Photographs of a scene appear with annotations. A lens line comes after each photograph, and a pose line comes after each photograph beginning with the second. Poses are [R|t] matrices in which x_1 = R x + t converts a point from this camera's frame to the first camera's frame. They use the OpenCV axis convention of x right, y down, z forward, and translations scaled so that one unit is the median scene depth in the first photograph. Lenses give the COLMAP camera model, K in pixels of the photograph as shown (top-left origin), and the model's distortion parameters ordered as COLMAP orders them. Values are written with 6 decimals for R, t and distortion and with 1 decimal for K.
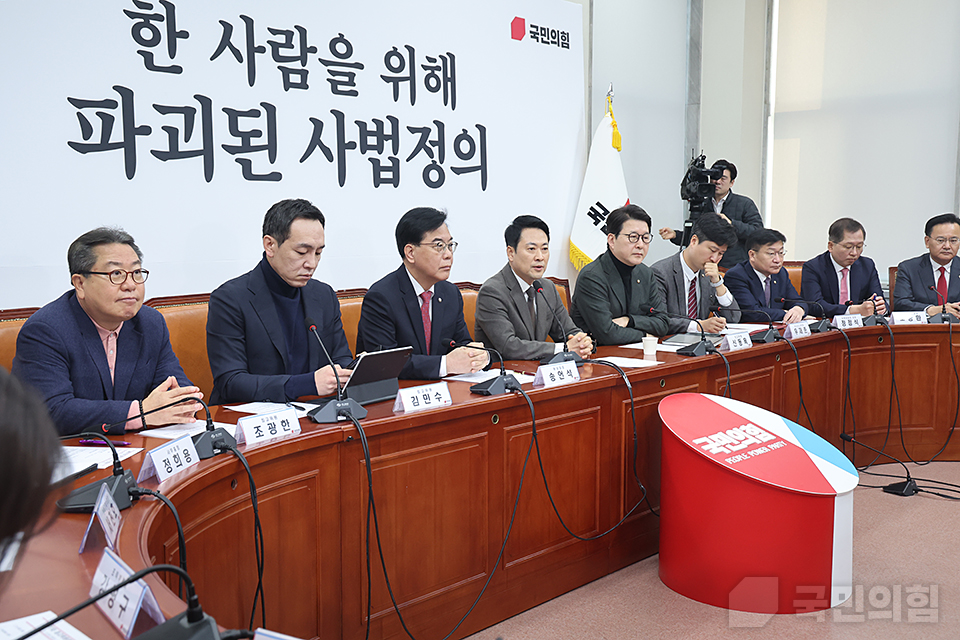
lens RADIAL K [[1026.5, 0, 498.3], [0, 1026.5, 320.0], [0, 0, 1]] dist [0.078533, 0.000000]
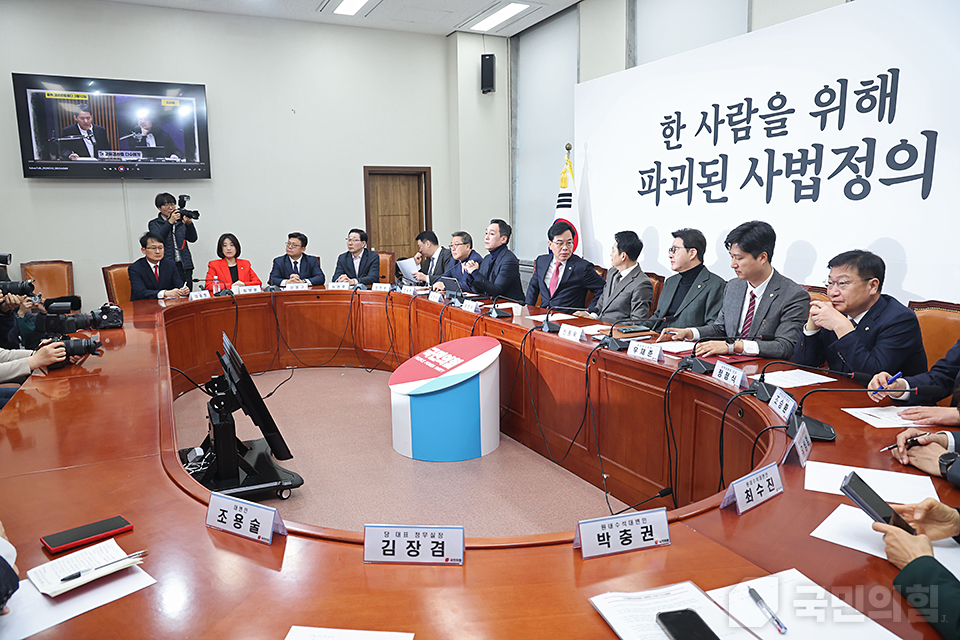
lens RADIAL K [[679.0, 0, 448.8], [0, 679.0, 333.0], [0, 0, 1]] dist [-0.070242, 0.047187]
pose [[-0.424937, 0.172498, -0.888635, 0.921389], [-0.058671, 0.974363, 0.217195, -0.138032], [0.903319, 0.144431, -0.403923, 1.063400]]
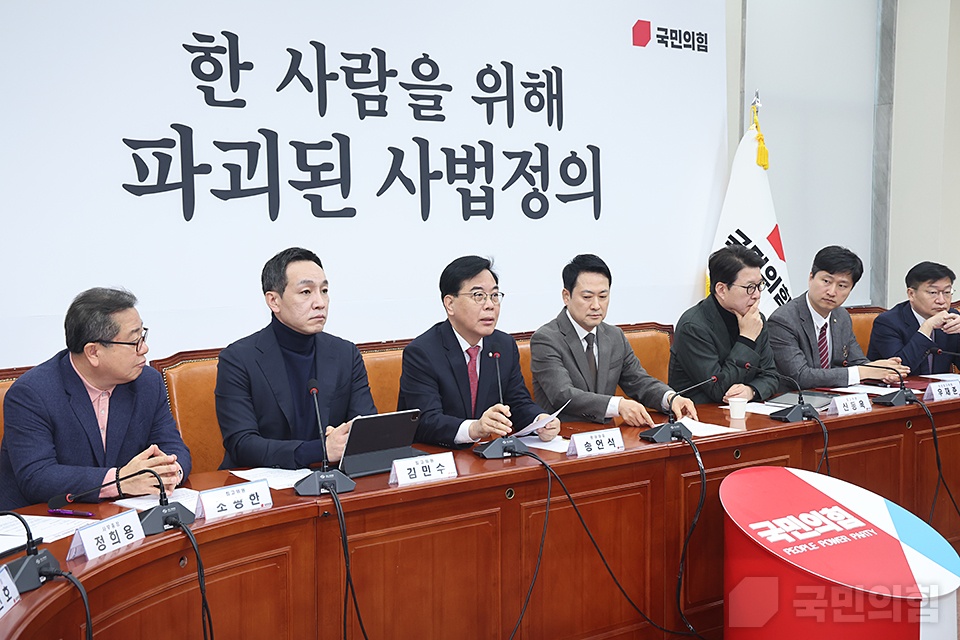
lens RADIAL K [[1184.7, 0, 489.7], [0, 1184.7, 326.4], [0, 0, 1]] dist [0.131222, 0.000000]
pose [[0.981391, 0.005602, -0.191937, 0.112502], [-0.008876, 0.999829, -0.016202, -0.020892], [0.191813, 0.017604, 0.981274, -0.017756]]
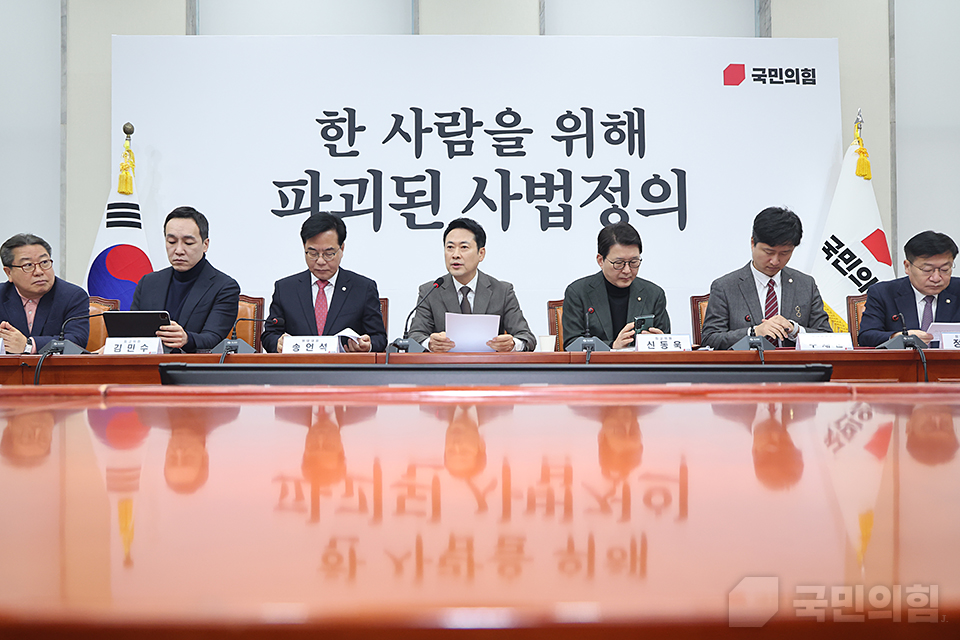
lens RADIAL K [[767.4, 0, 478.4], [0, 767.4, 321.4], [0, 0, 1]] dist [-0.060812, 0.041638]
pose [[0.671907, -0.006764, -0.740605, 0.515032], [-0.065278, 0.995526, -0.068314, 0.039640], [0.737754, 0.094245, 0.668459, 0.417870]]
